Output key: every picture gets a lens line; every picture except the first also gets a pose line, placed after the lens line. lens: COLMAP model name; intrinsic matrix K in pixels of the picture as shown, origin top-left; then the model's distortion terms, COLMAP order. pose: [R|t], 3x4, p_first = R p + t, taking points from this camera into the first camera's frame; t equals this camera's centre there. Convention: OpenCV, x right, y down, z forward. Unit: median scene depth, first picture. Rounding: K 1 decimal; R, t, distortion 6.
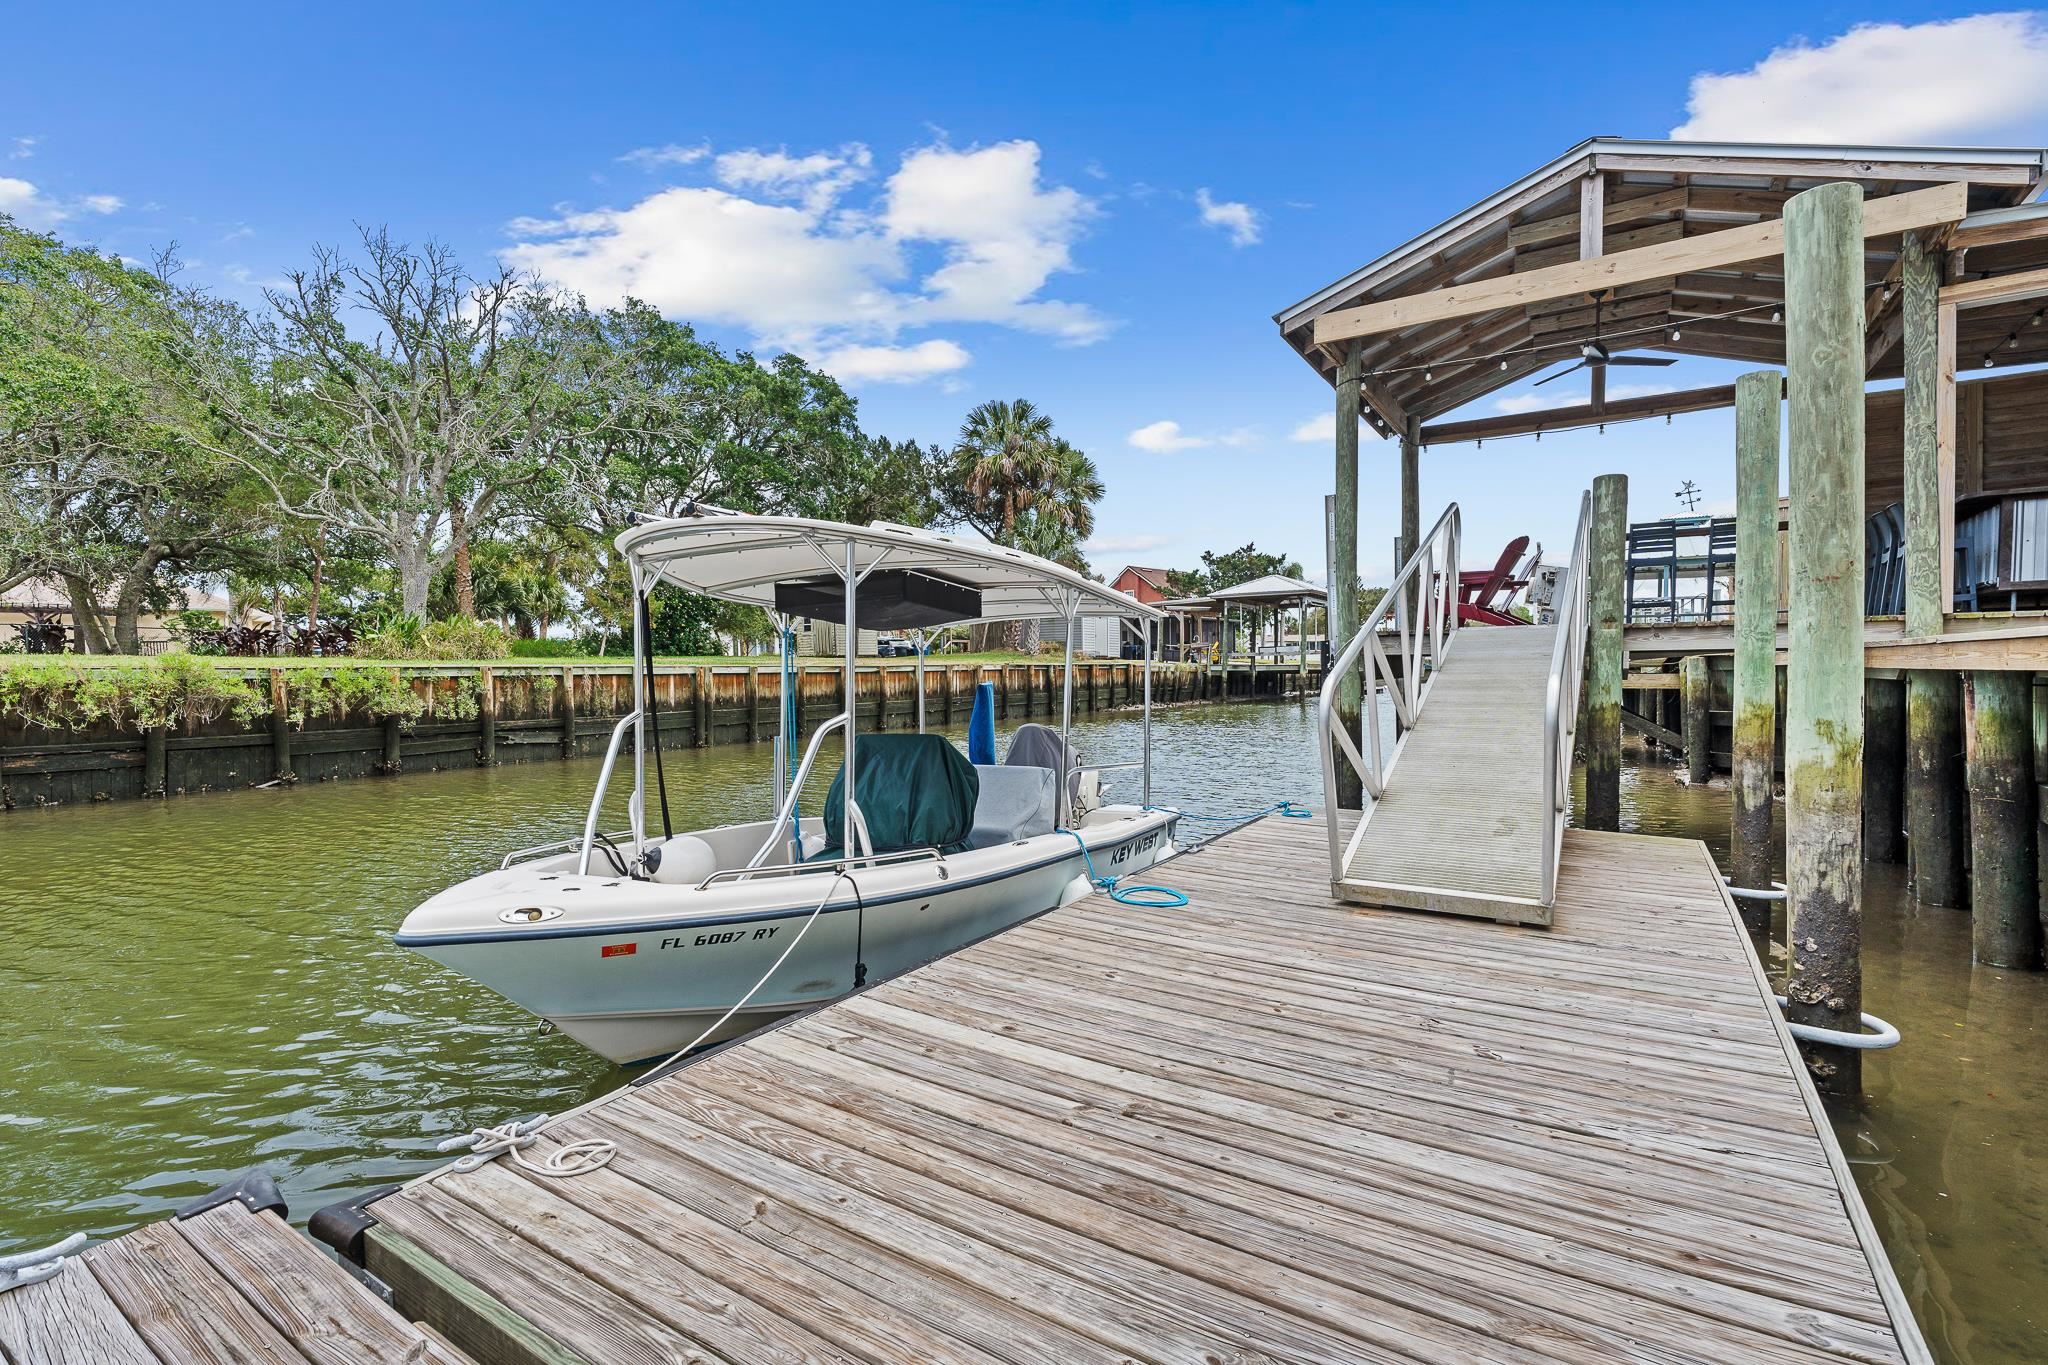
lens RADIAL K [[933.1, 0, 1011.1], [0, 933.1, 714.2], [0, 0, 1]] dist [-0.003555, 0.000083]
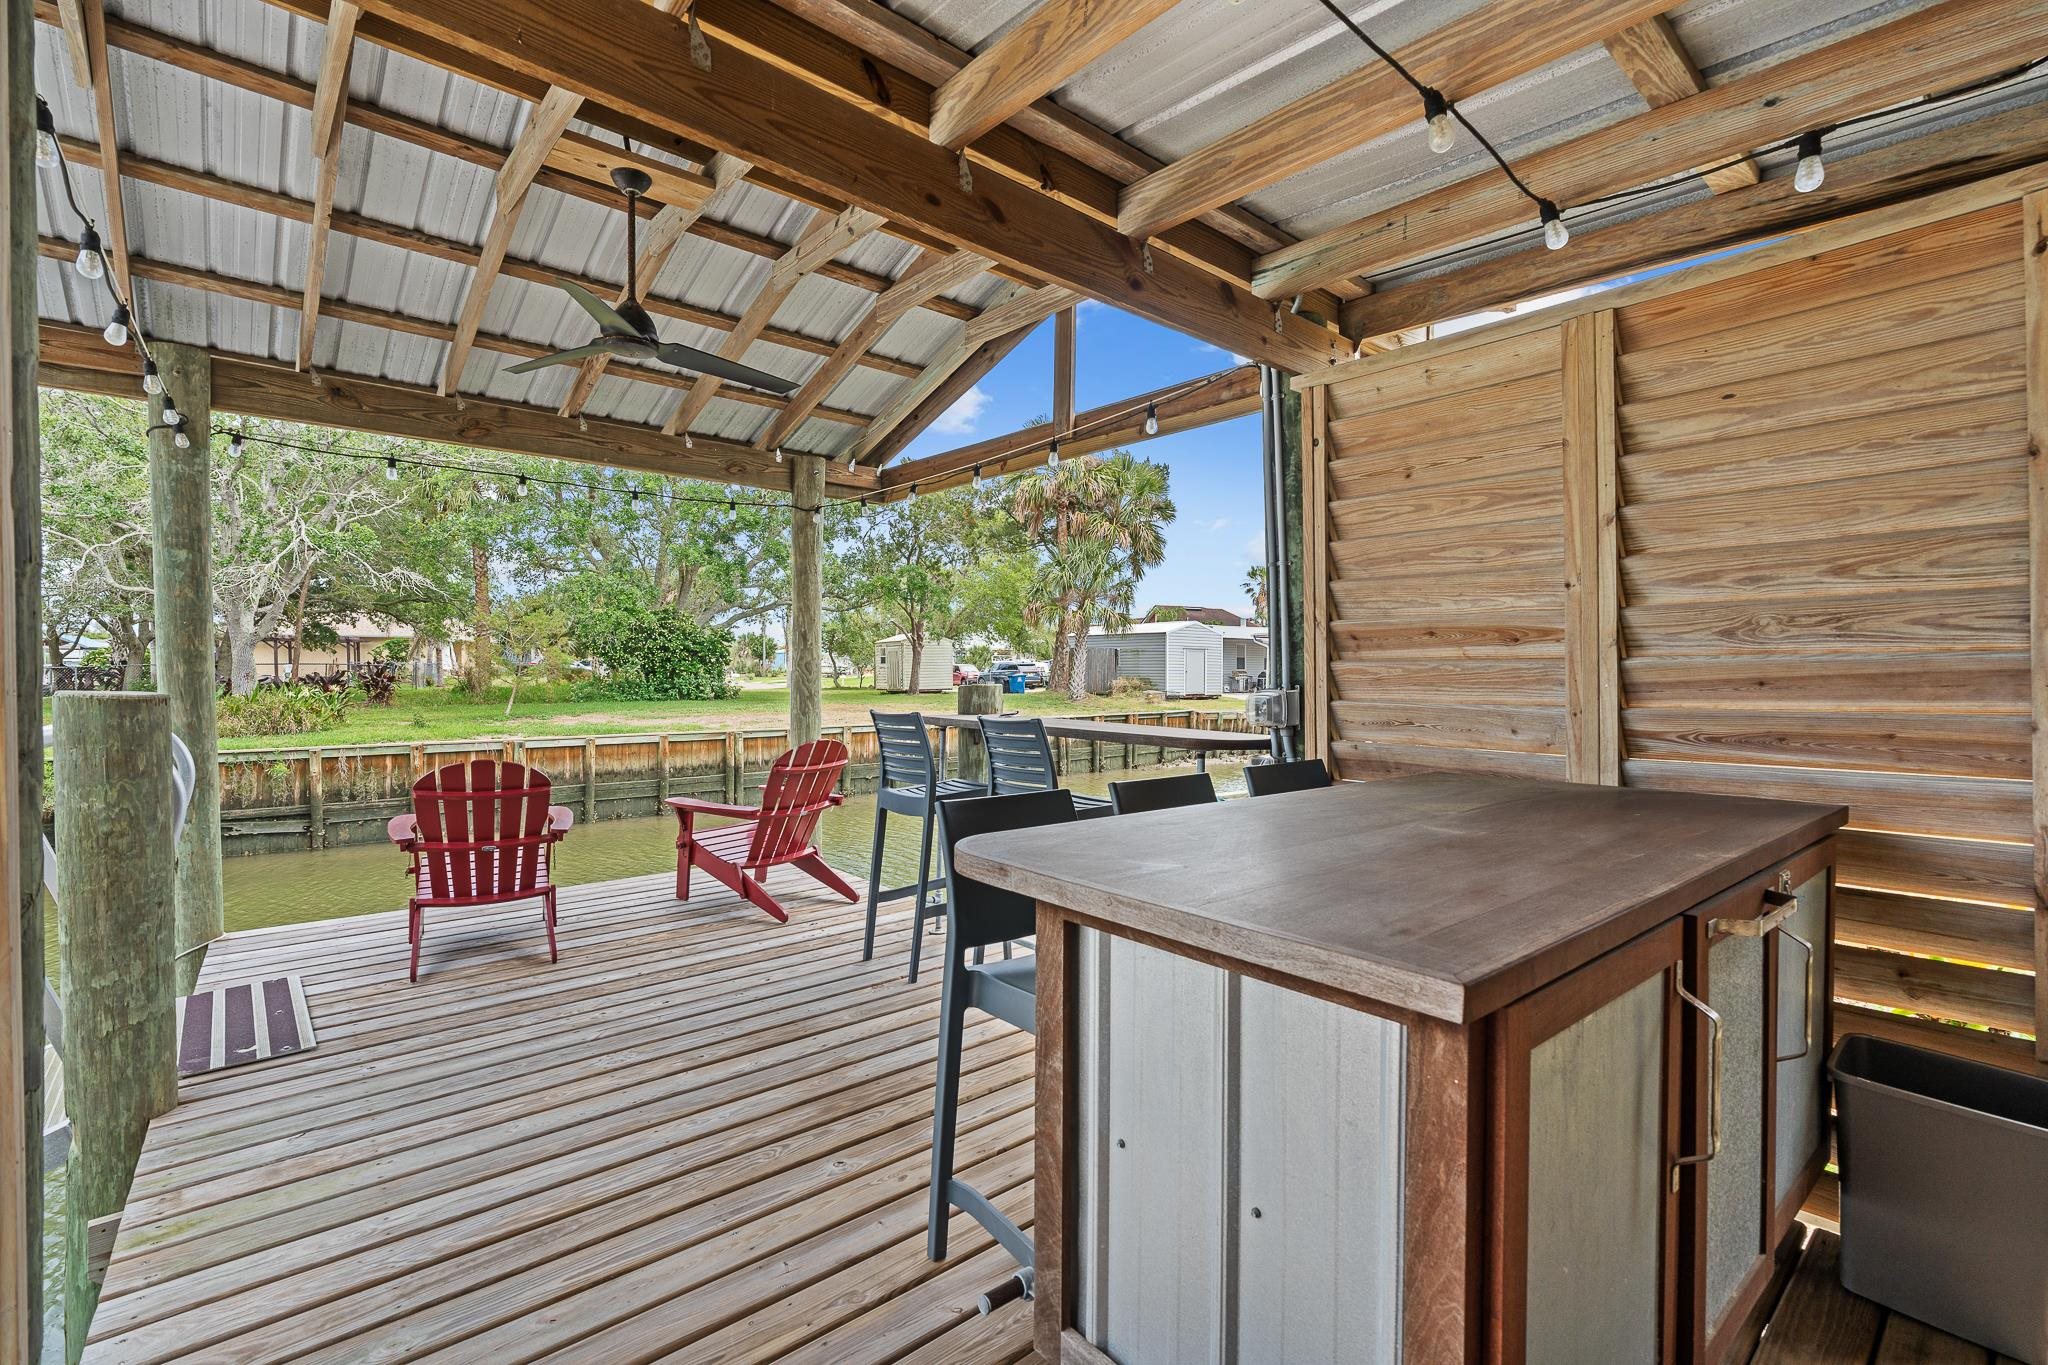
lens RADIAL K [[914.9, 0, 1024.0], [0, 914.9, 682.5], [0, 0, 1]] dist [-0.007341, 0.000136]
pose [[0.962837, 0.016460, -0.269580, 0.382084], [-0.025900, 0.999168, -0.031499, -0.092847], [0.268837, 0.037310, 0.962463, 0.279162]]
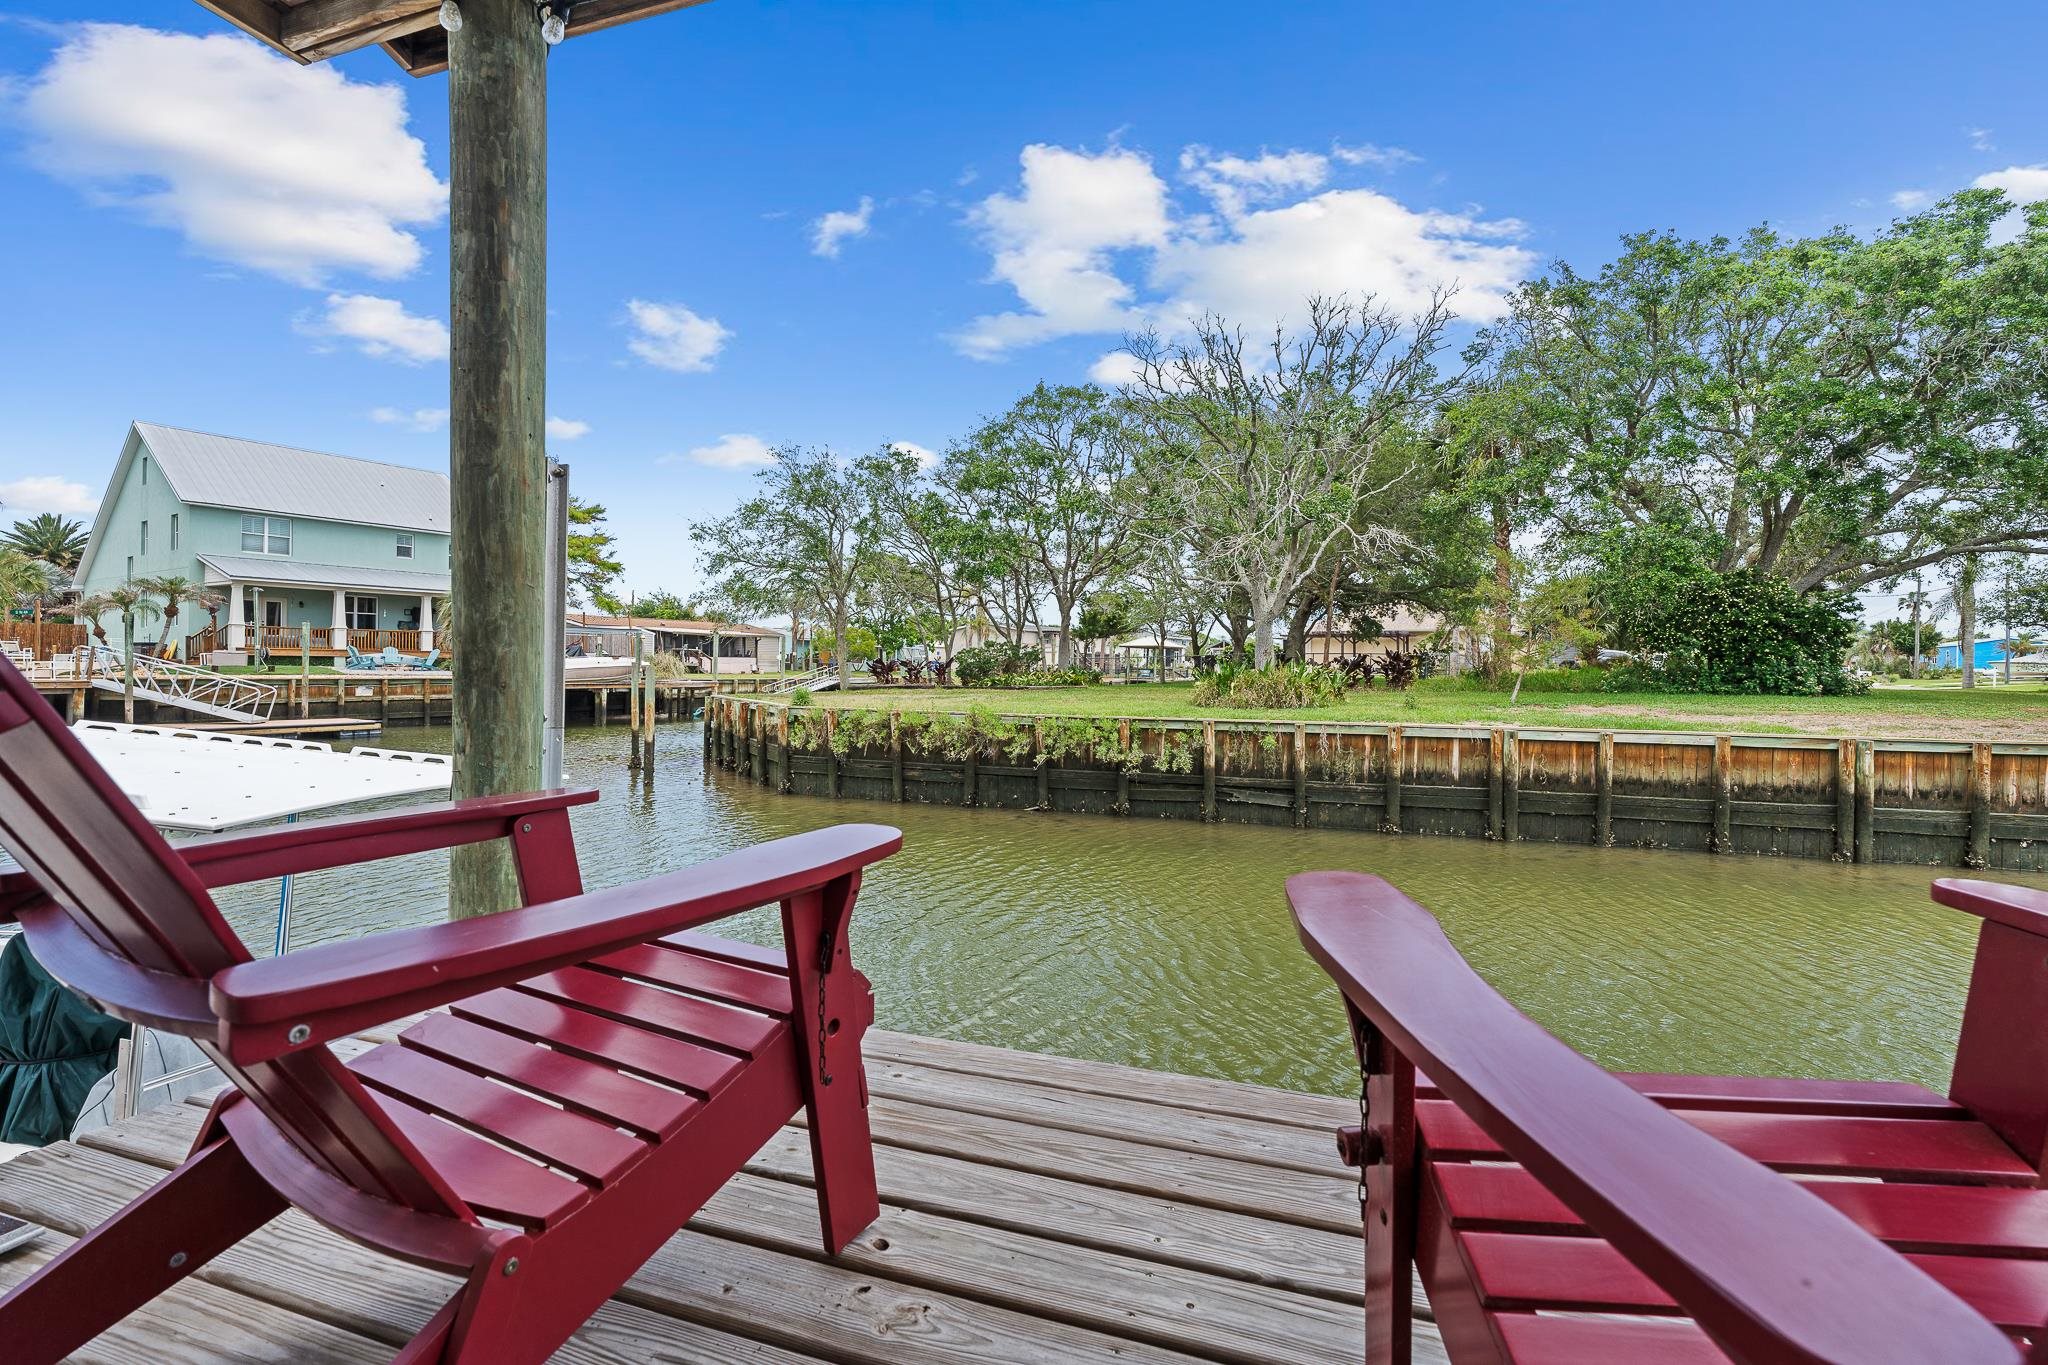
lens RADIAL K [[926.2, 0, 1023.9], [0, 926.2, 670.3], [0, 0, 1]] dist [-0.001321, 0.000650]
pose [[0.250846, 0.017838, -0.967863, 0.274444], [-0.058692, 0.998271, 0.003187, -0.077728], [0.966246, 0.056006, 0.251459, 0.451918]]
